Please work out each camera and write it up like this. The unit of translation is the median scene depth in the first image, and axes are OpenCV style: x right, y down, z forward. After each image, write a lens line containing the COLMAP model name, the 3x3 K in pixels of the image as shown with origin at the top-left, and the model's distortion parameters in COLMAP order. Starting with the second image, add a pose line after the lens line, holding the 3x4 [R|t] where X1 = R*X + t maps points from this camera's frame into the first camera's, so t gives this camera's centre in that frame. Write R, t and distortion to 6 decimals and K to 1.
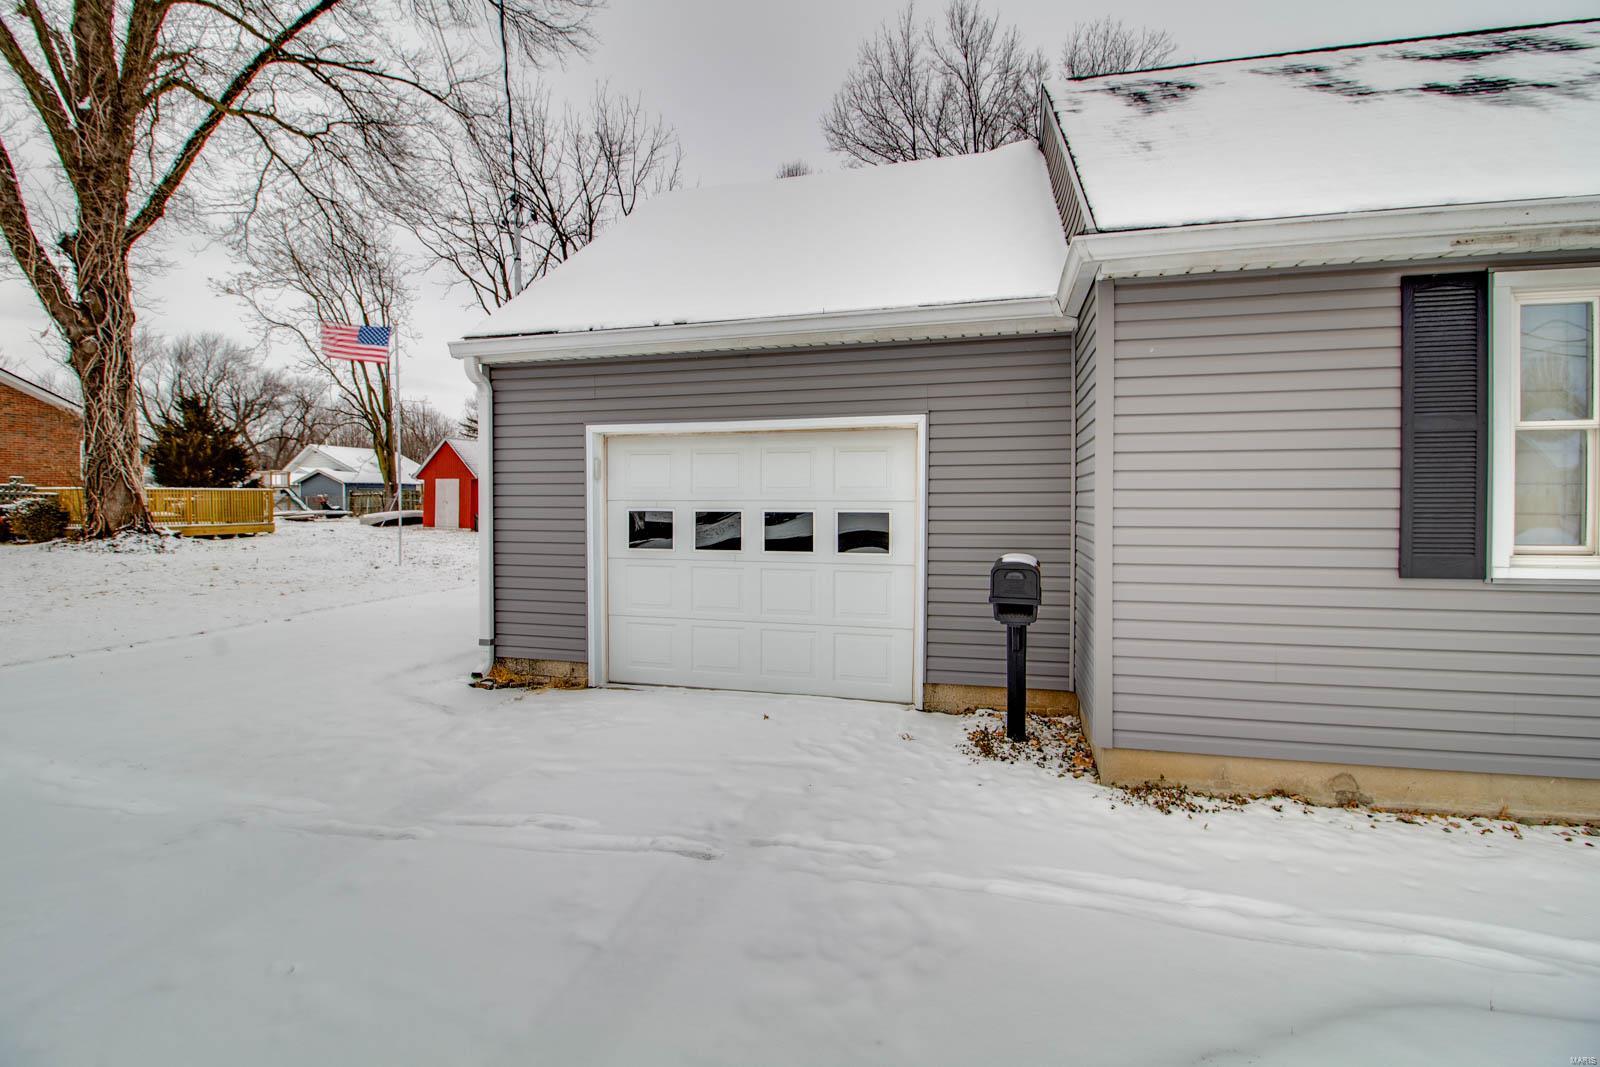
lens RADIAL K [[744.5, 0, 800.5], [0, 744.5, 508.7], [0, 0, 1]] dist [-0.007304, -0.006141]
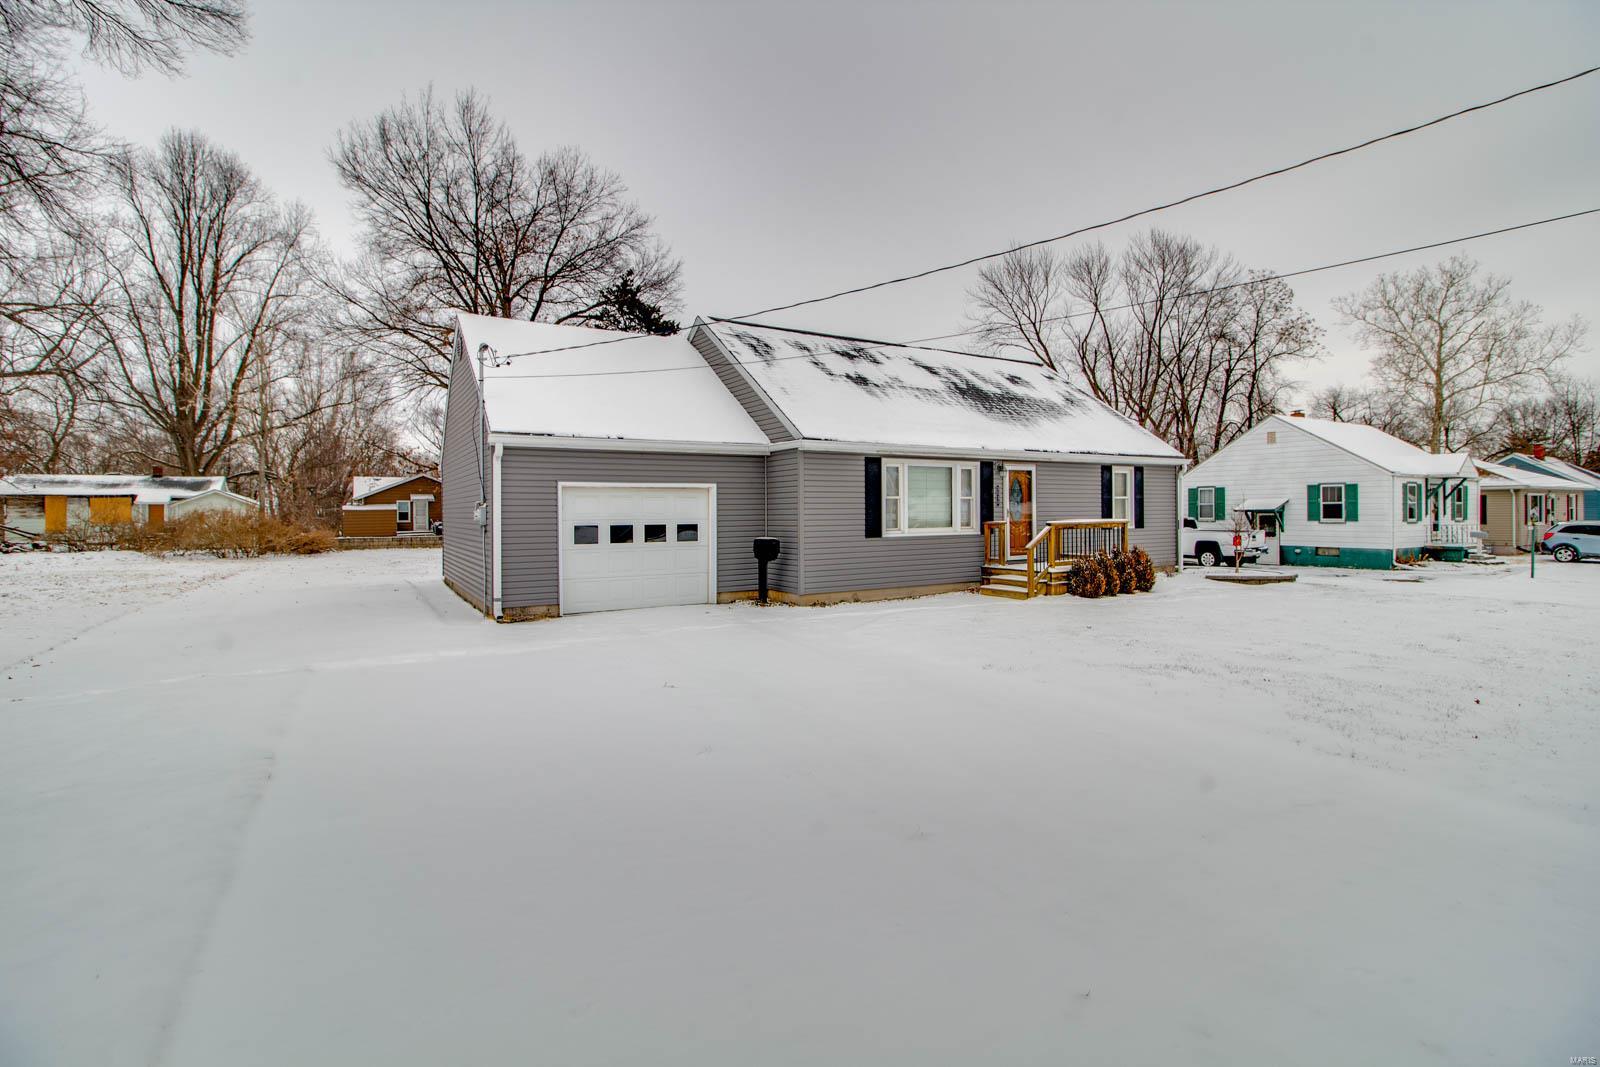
lens RADIAL K [[744.5, 0, 799.0], [0, 744.5, 511.5], [0, 0, 1]] dist [-0.007304, -0.006141]
pose [[0.693726, 0.000225, 0.720239, -0.464554], [0.018473, 0.999665, -0.018105, 0.005098], [-0.720002, 0.025865, 0.693490, -0.297001]]
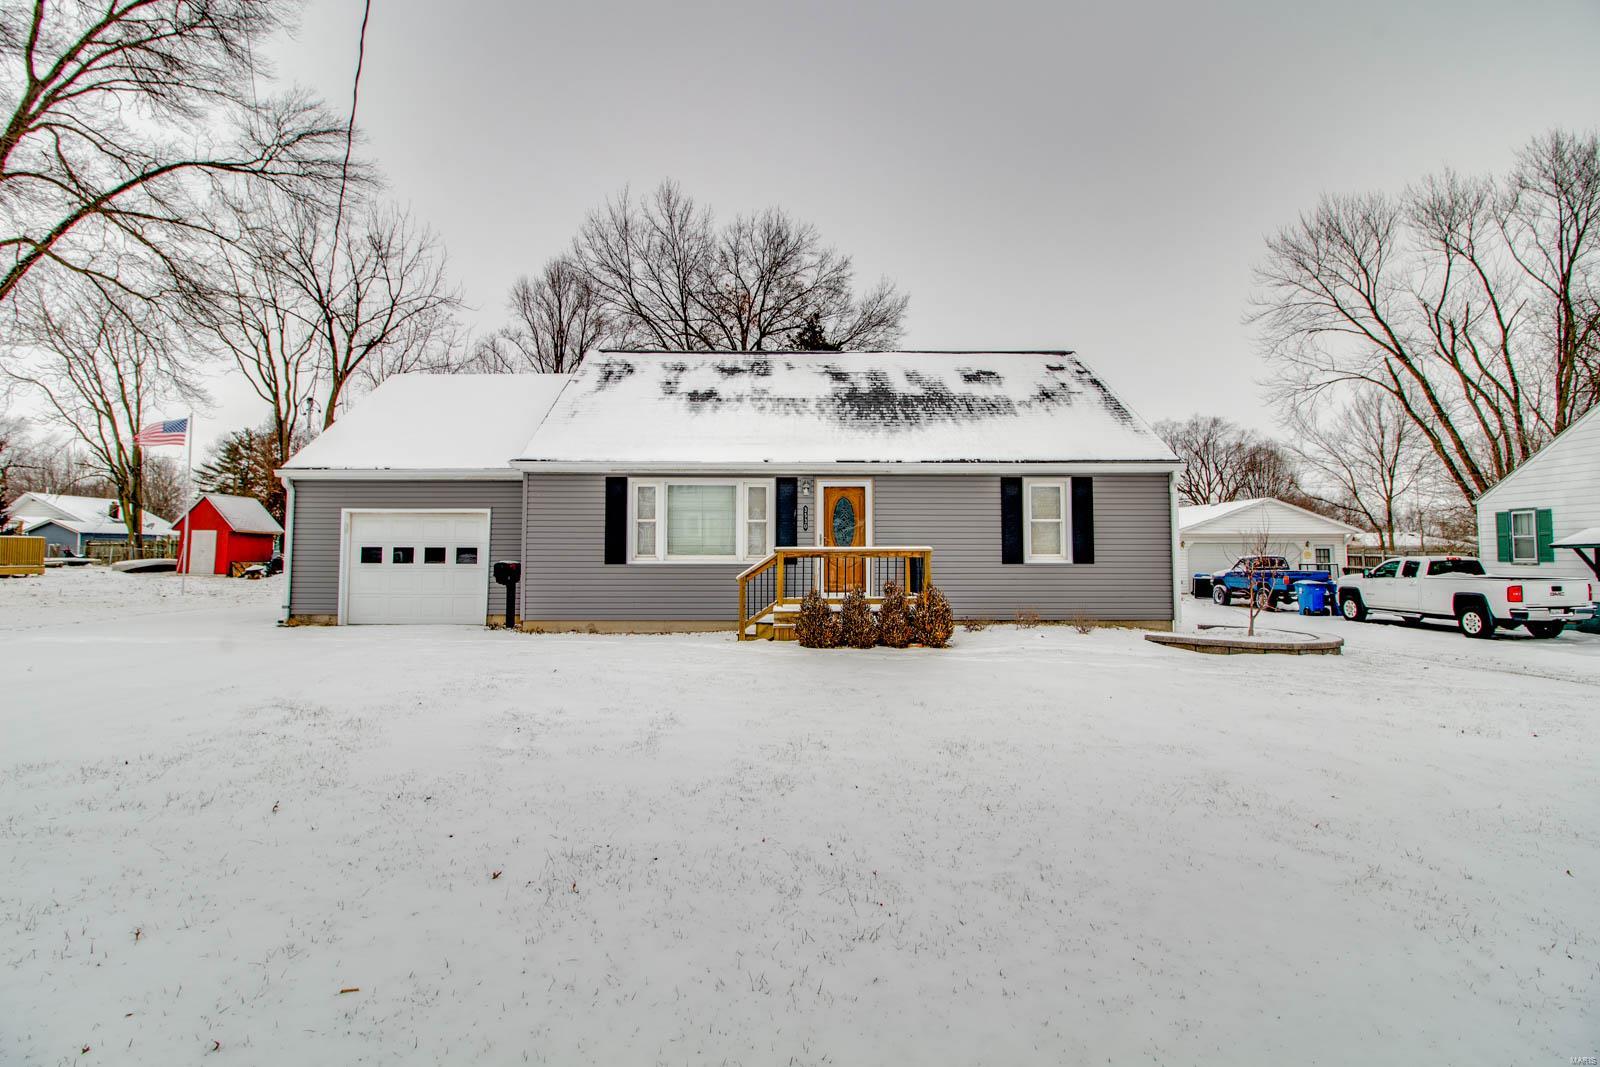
lens RADIAL K [[744.5, 0, 792.2], [0, 744.5, 512.4], [0, 0, 1]] dist [-0.007304, -0.006141]
pose [[0.965212, 0.022152, 0.260530, 0.165036], [-0.002743, 0.997208, -0.074624, 0.024142], [-0.261456, 0.071314, 0.962577, -0.565660]]
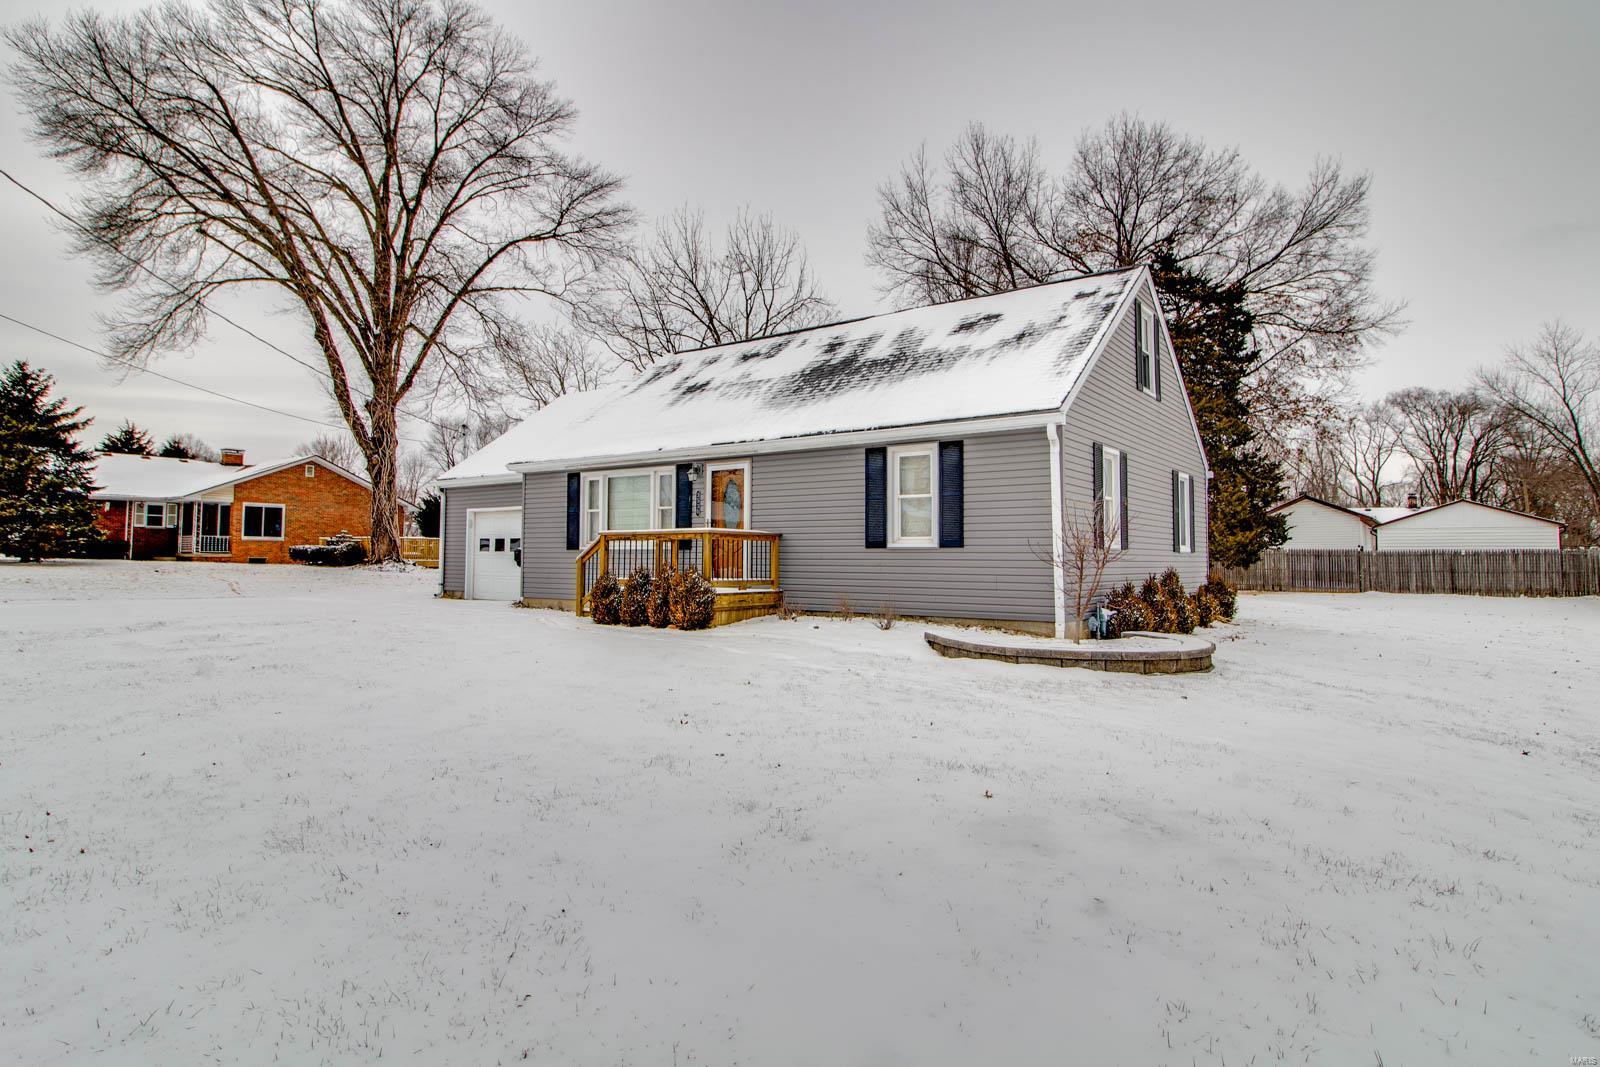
lens RADIAL K [[879.7, 0, 795.2], [0, 879.7, 522.5], [0, 0, 1]] dist [-0.000361, 0.000502]
pose [[0.929095, -0.003436, -0.369826, 0.805301], [-0.019415, 0.998125, -0.058049, 0.043212], [0.369332, 0.061113, 0.927286, -0.633036]]
